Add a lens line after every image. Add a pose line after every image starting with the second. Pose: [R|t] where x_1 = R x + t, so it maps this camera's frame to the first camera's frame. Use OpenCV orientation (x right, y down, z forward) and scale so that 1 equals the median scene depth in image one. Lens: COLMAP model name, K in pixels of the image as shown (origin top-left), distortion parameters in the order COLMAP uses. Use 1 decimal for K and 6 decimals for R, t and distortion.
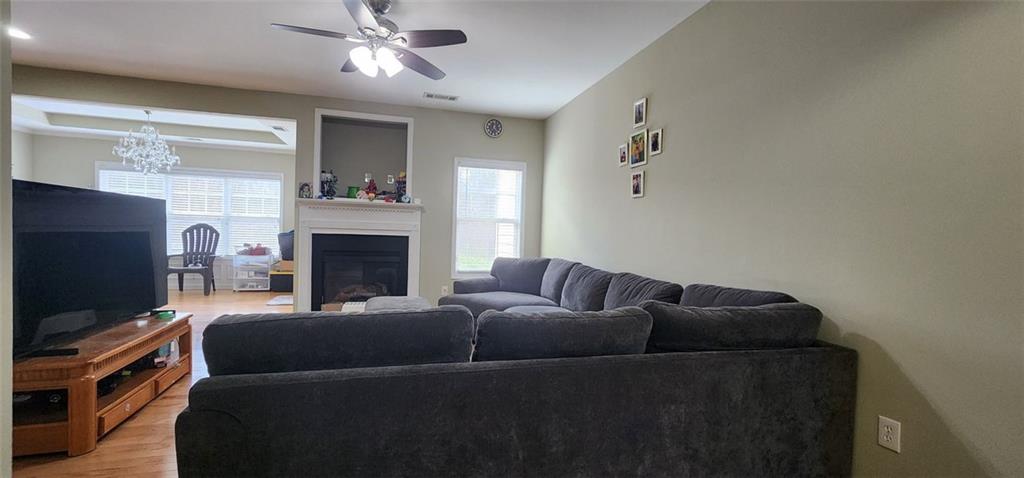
lens RADIAL K [[421.9, 0, 509.1], [0, 421.9, 244.7], [0, 0, 1]] dist [0.001670, 0.000359]
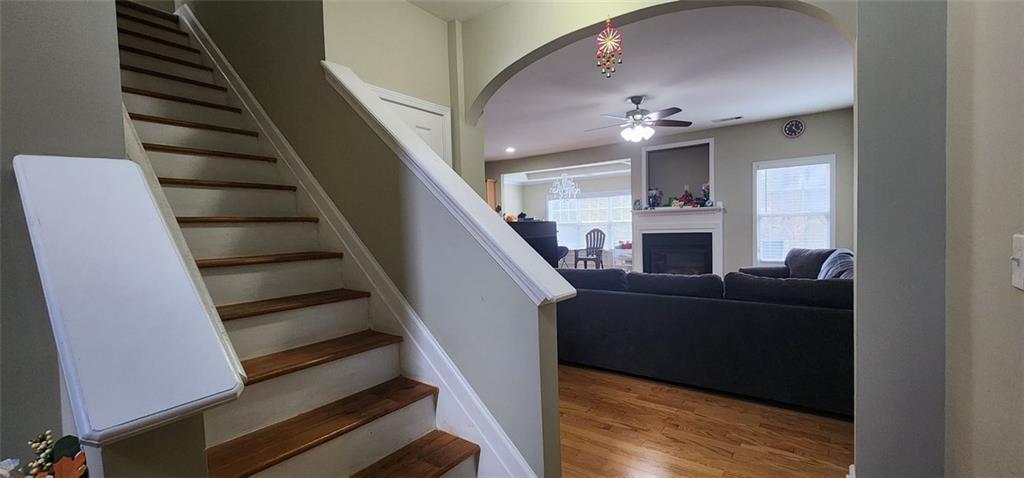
lens RADIAL K [[421.9, 0, 511.3], [0, 421.9, 243.2], [0, 0, 1]] dist [0.001670, 0.000359]
pose [[0.619175, -0.018538, -0.785034, 0.374035], [0.026835, 0.999637, -0.002440, -0.001981], [0.784794, -0.019556, 0.619448, -0.245367]]
